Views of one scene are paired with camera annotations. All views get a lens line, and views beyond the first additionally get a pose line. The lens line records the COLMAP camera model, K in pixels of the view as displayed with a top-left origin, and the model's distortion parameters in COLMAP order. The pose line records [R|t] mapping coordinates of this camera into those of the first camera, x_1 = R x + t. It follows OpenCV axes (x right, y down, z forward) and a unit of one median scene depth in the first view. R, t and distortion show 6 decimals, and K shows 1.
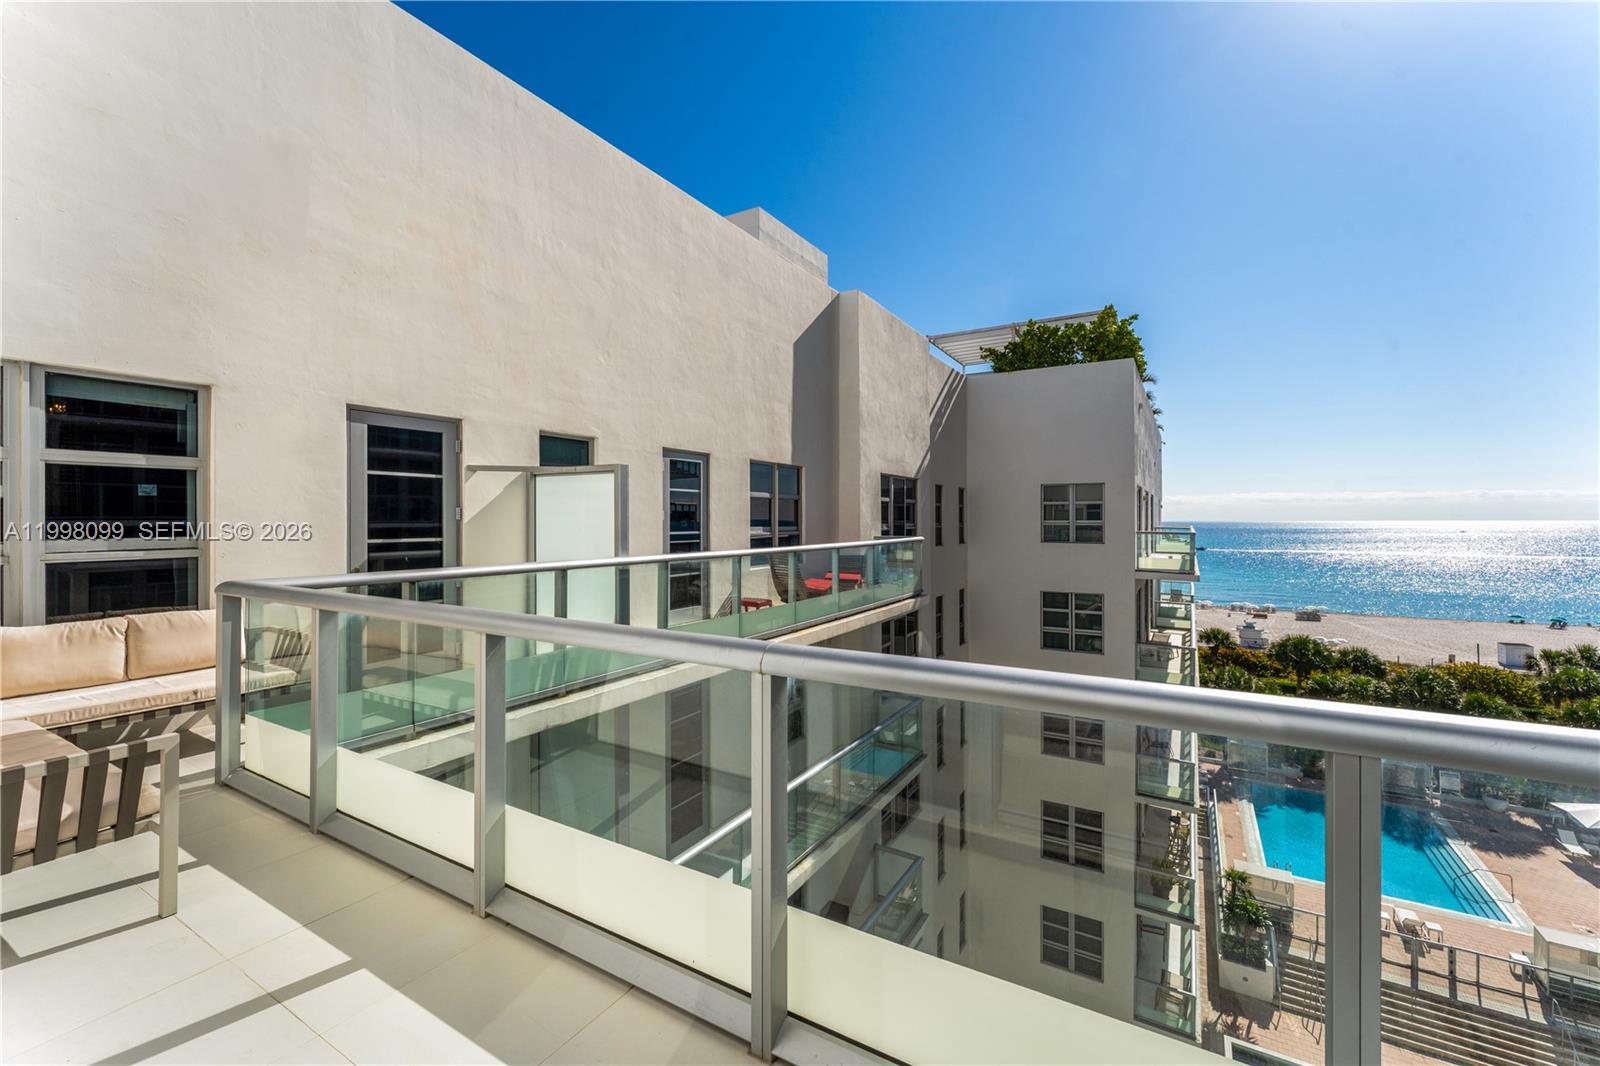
lens RADIAL K [[649.4, 0, 806.6], [0, 649.4, 517.2], [0, 0, 1]] dist [-0.005500, -0.000341]
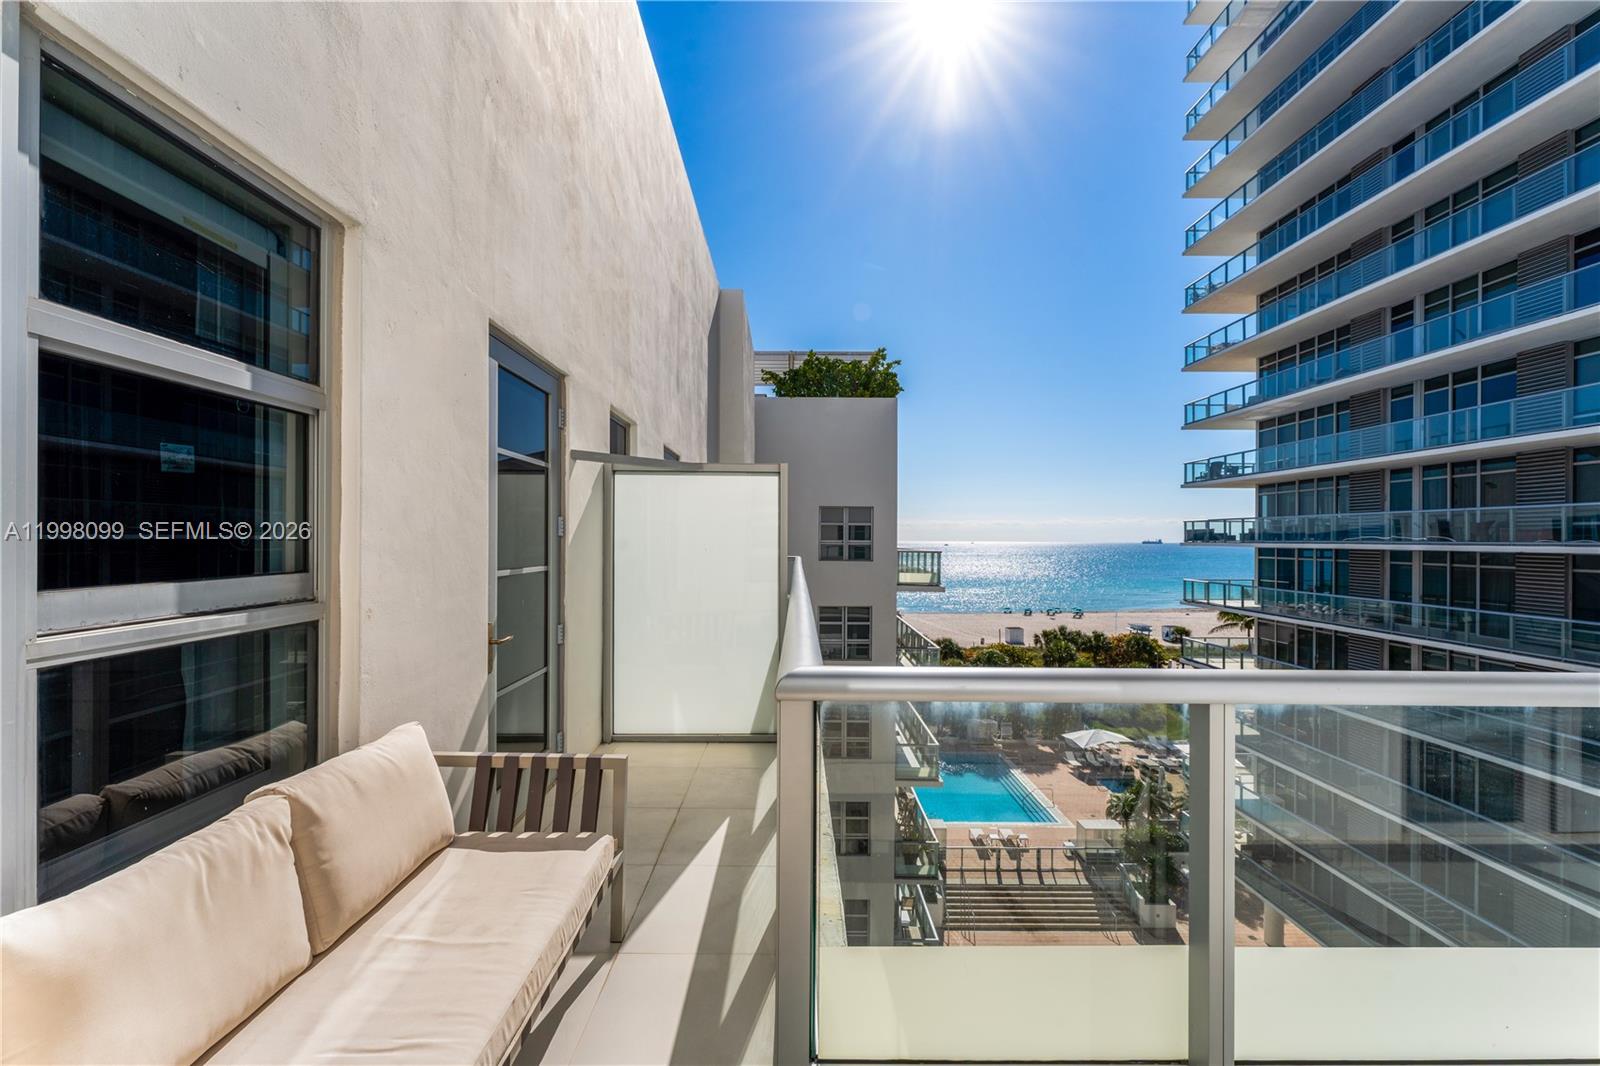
lens RADIAL K [[649.4, 0, 809.2], [0, 649.4, 545.4], [0, 0, 1]] dist [-0.005500, -0.000341]
pose [[0.848274, 0.002881, 0.529549, -0.170882], [-0.011556, 0.999848, 0.013071, 0.000493], [-0.529431, -0.017207, 0.848178, 0.088603]]
